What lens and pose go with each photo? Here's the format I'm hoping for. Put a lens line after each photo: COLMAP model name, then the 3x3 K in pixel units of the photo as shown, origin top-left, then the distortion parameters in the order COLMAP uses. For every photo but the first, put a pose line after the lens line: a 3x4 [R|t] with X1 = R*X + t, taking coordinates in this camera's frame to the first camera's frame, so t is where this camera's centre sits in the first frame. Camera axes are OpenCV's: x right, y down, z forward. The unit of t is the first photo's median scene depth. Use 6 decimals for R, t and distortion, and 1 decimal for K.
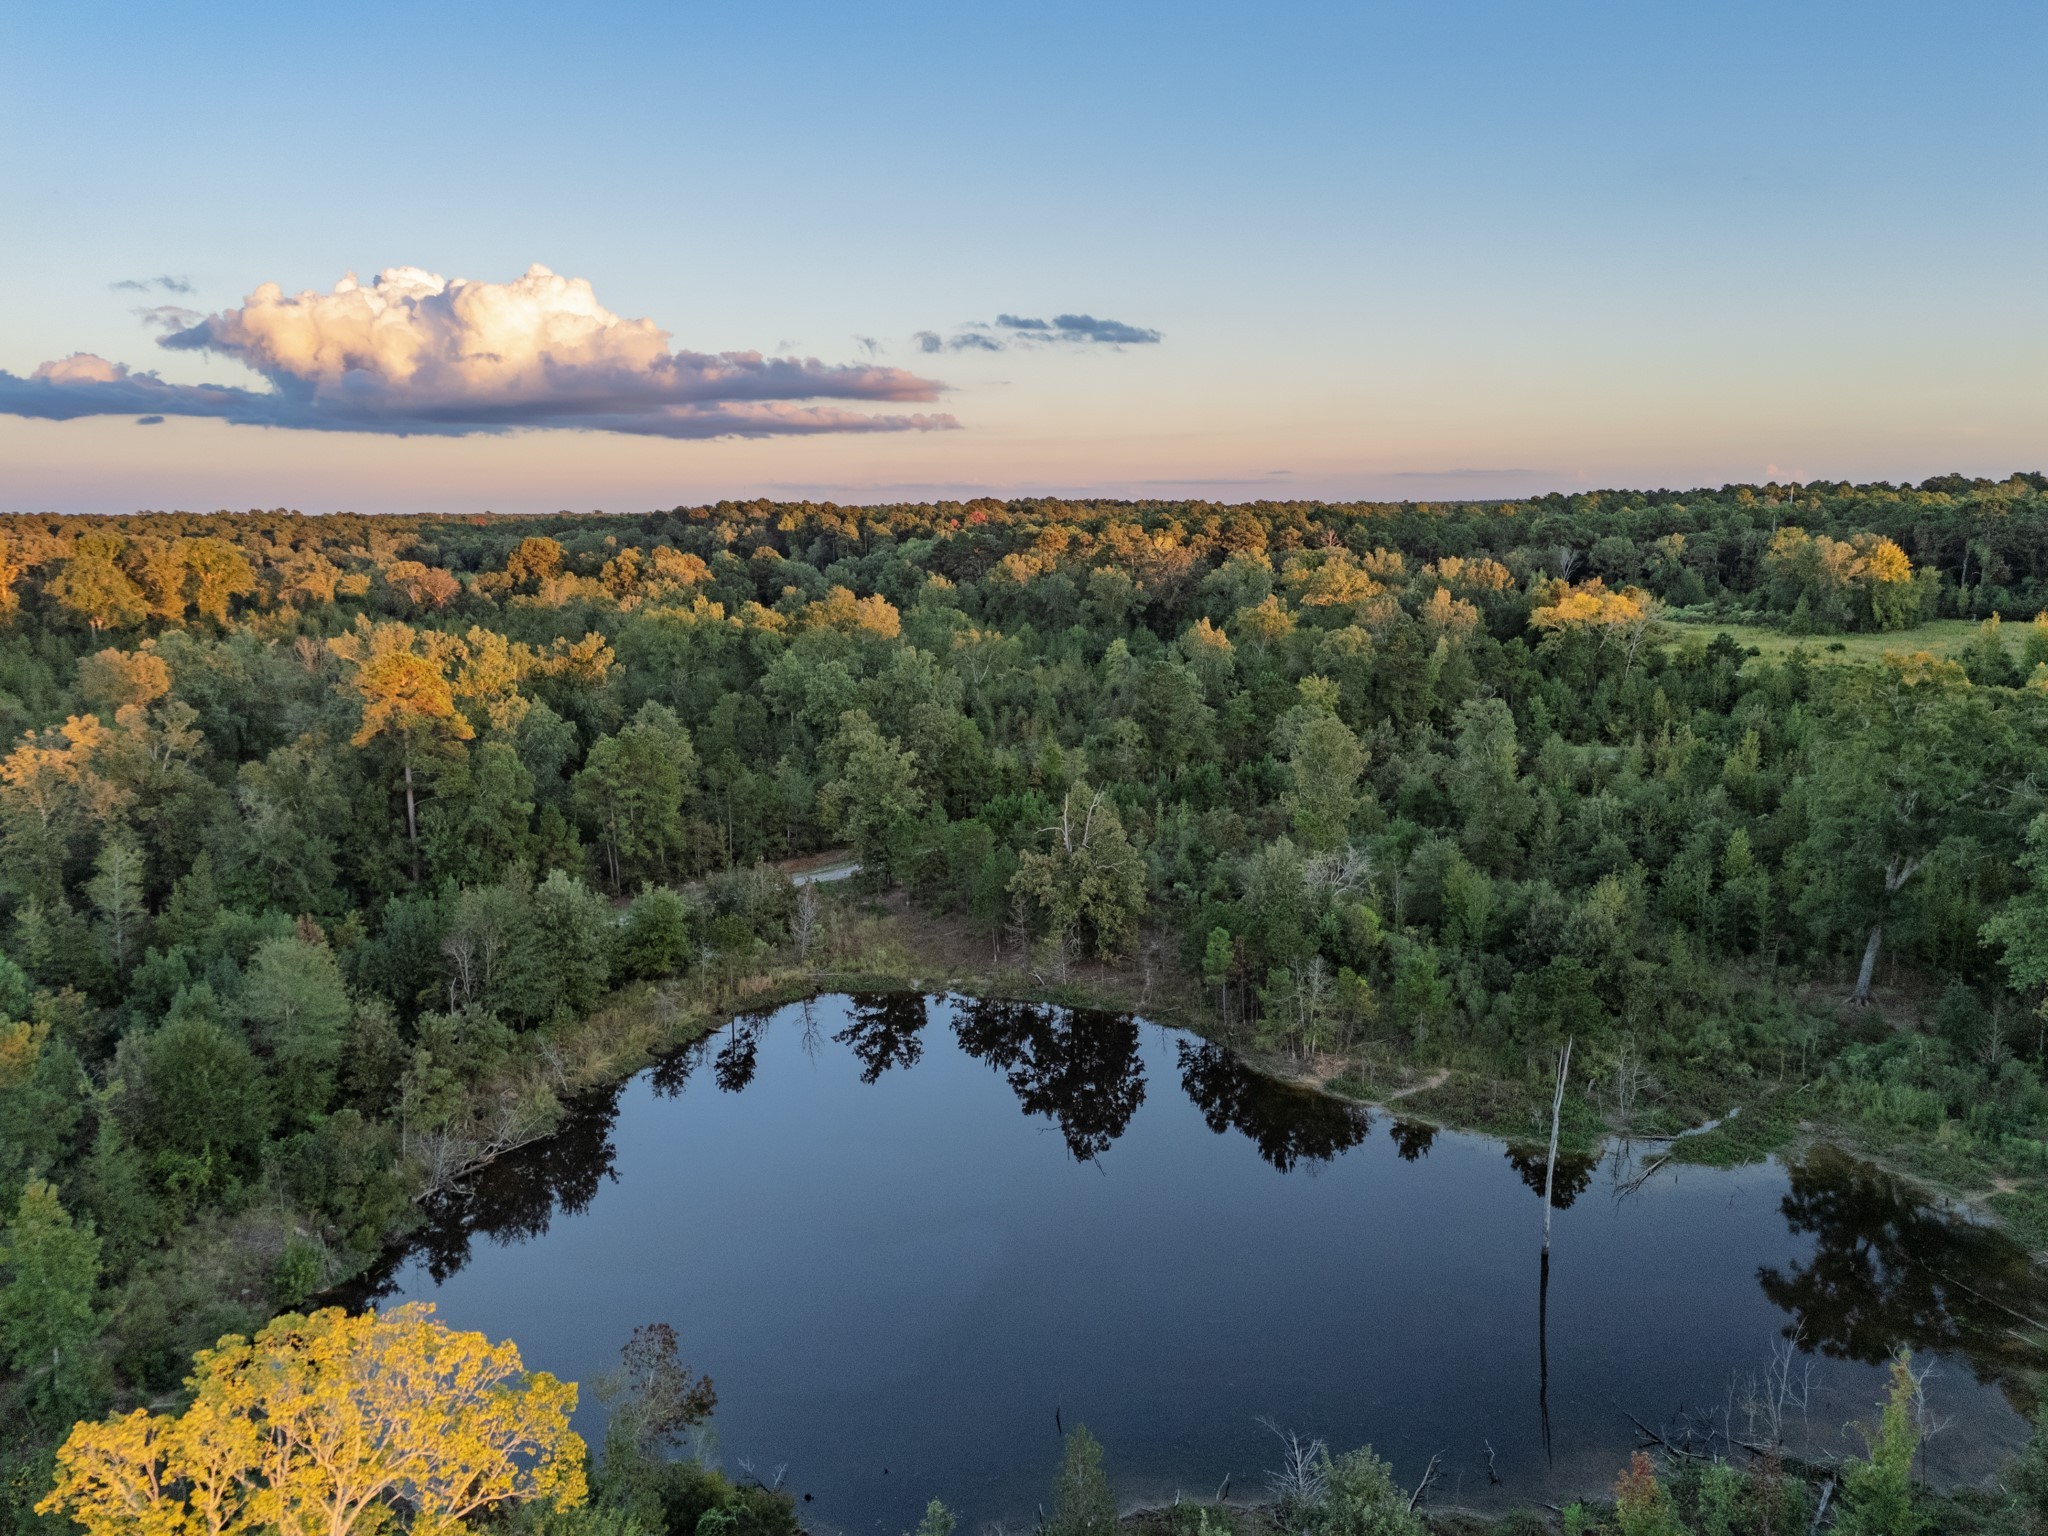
lens RADIAL K [[1599.3, 0, 1047.3], [0, 1599.3, 764.9], [0, 0, 1]] dist [0.124347, -0.116074]
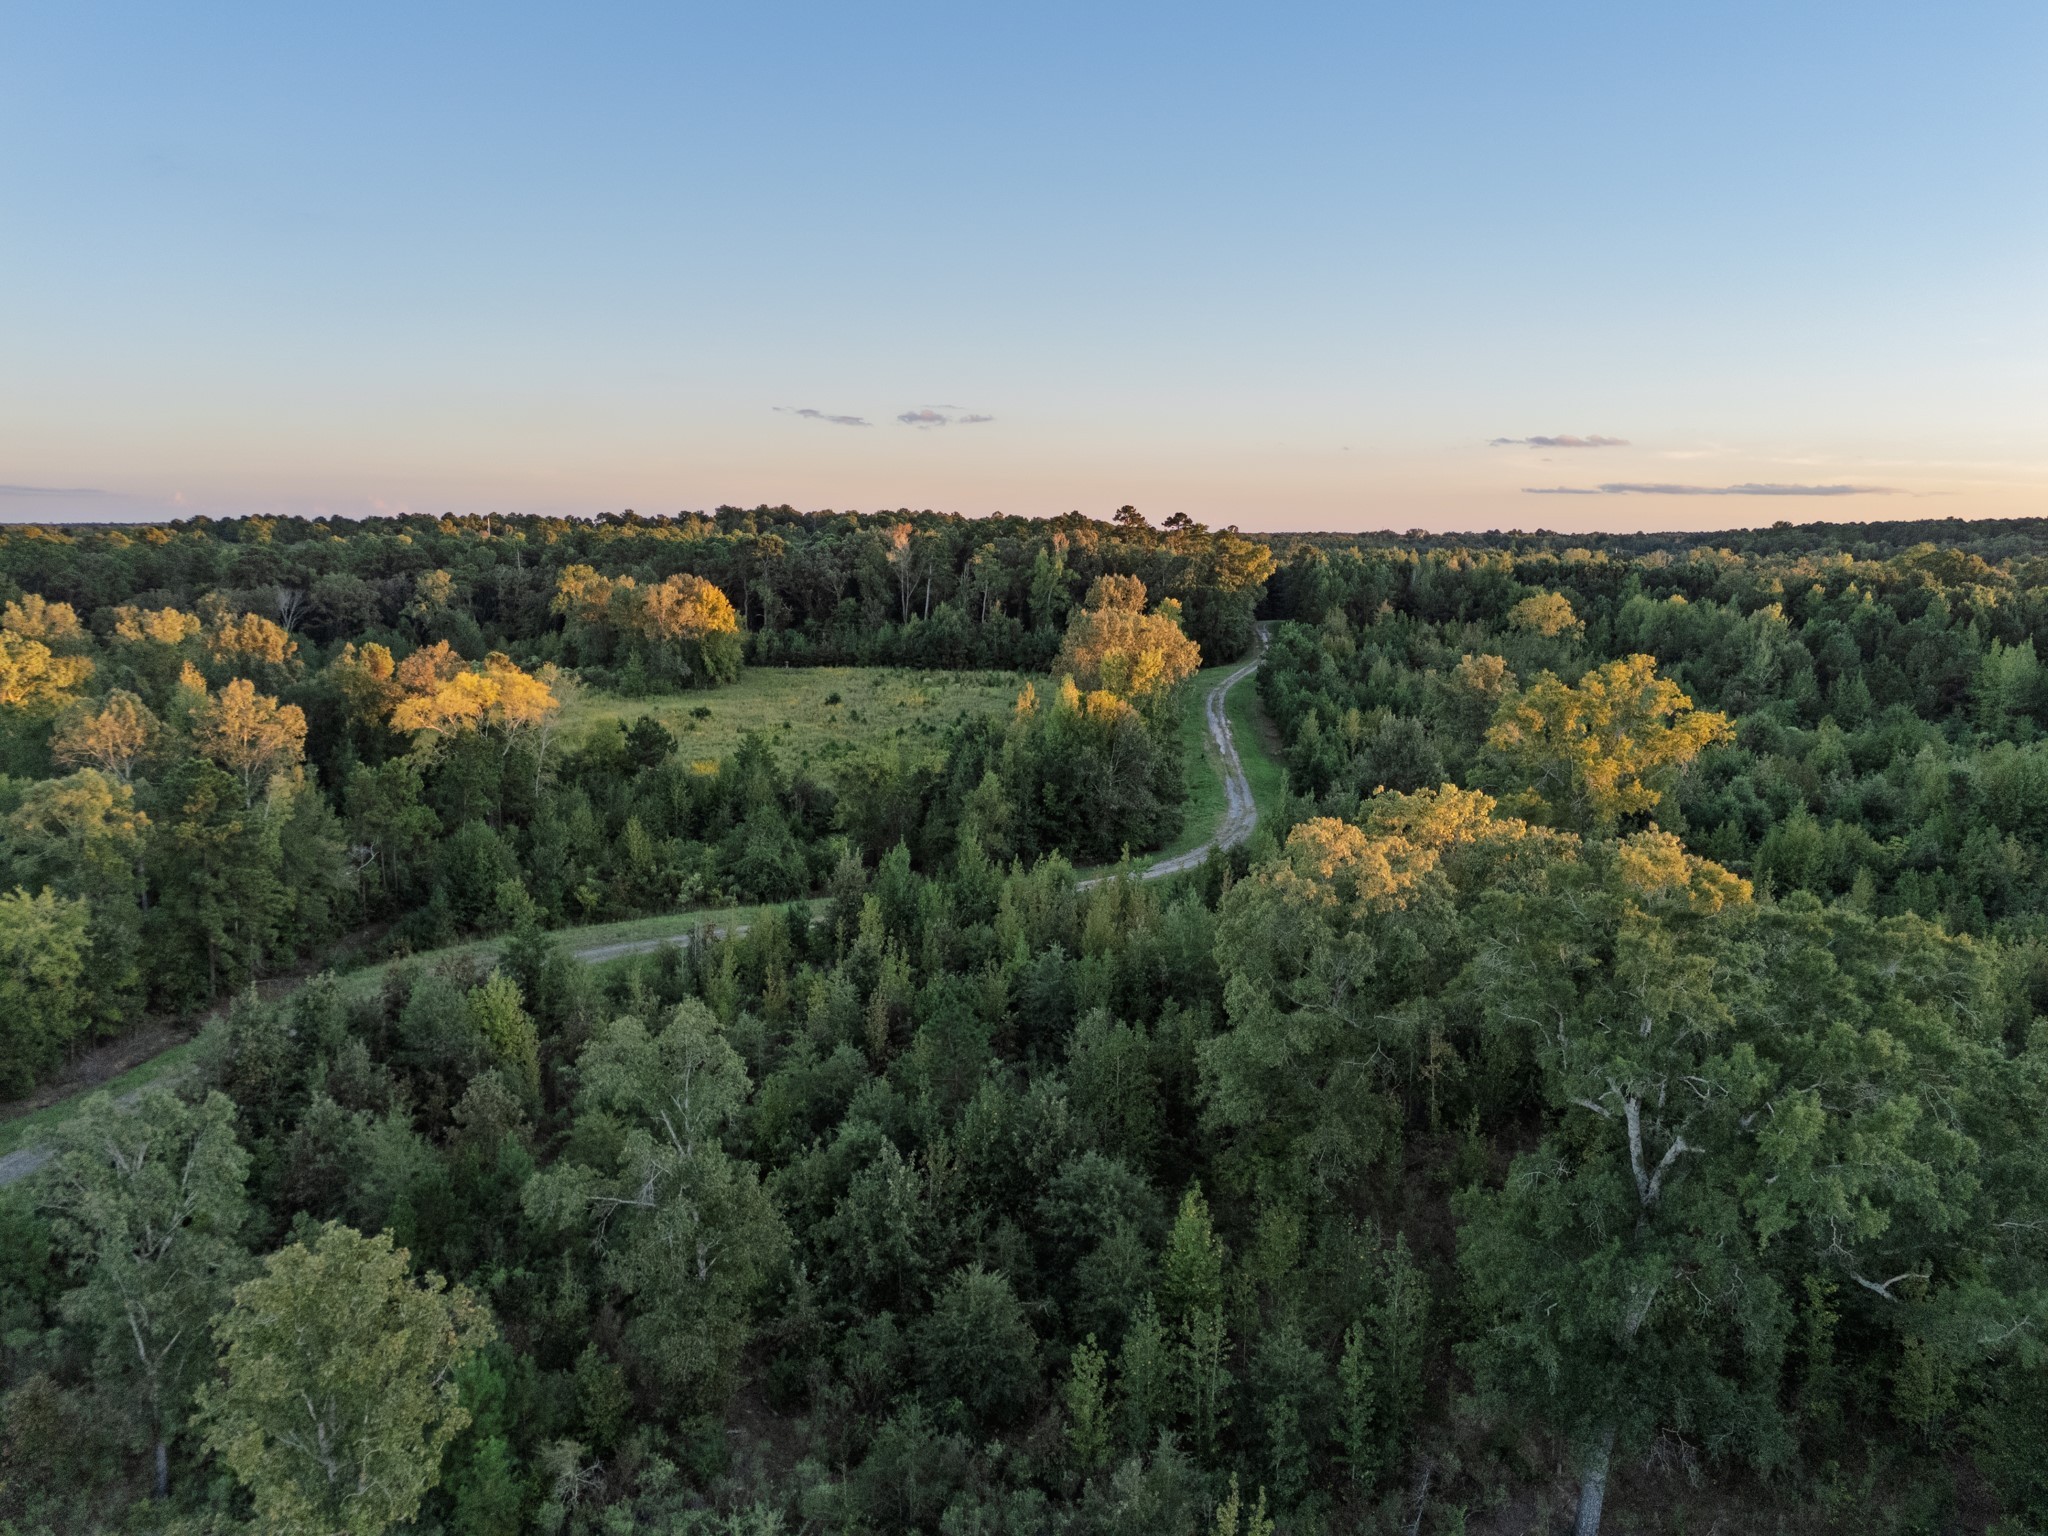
lens RADIAL K [[1599.3, 0, 1047.3], [0, 1599.3, 764.9], [0, 0, 1]] dist [0.124347, -0.116074]
pose [[0.701018, -0.094204, 0.706894, 0.025550], [0.107006, 0.993909, 0.026336, -0.043883], [-0.705070, 0.057180, 0.706829, 0.275655]]
